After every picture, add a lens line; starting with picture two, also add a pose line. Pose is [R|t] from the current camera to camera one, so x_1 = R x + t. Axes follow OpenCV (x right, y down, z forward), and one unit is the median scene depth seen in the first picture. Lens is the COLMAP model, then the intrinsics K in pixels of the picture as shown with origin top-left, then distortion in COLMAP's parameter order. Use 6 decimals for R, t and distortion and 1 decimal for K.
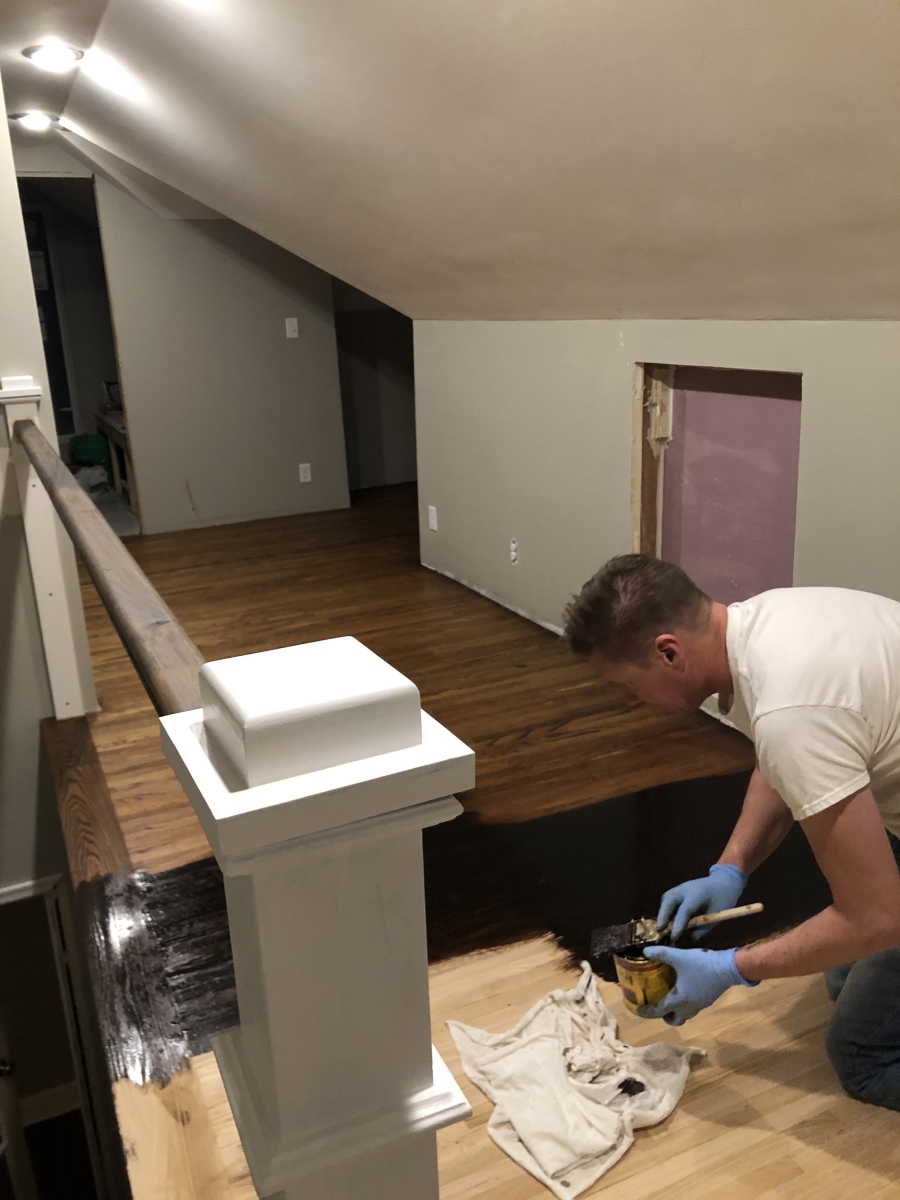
lens RADIAL K [[1018.3, 0, 450.0], [0, 1018.3, 600.0], [0, 0, 1]] dist [0.129717, -0.255060]
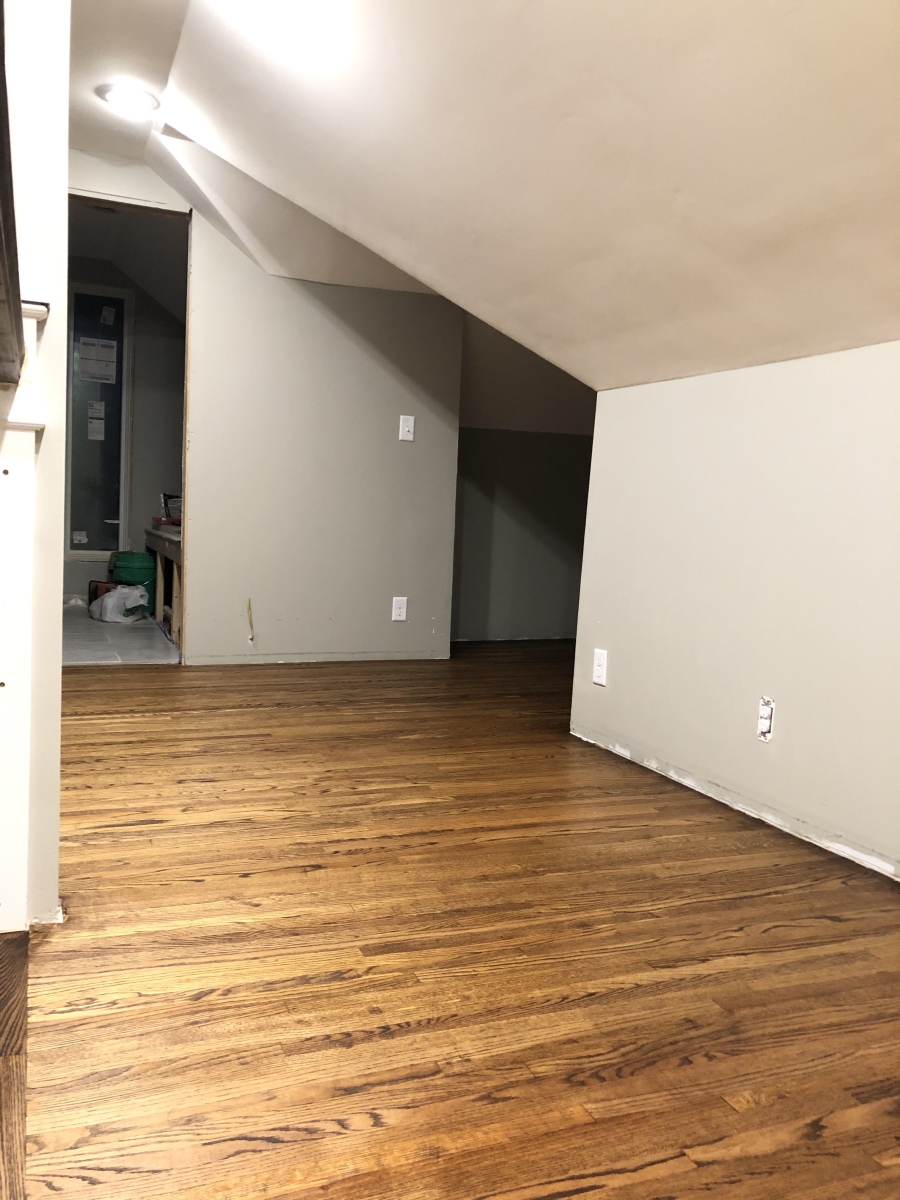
lens RADIAL K [[1018.3, 0, 450.0], [0, 1018.3, 600.0], [0, 0, 1]] dist [0.129717, -0.255060]
pose [[0.994518, 0.096429, -0.040441, -0.098847], [-0.102500, 0.975512, -0.194600, 0.021283], [0.020685, 0.197679, 0.980049, 0.329386]]
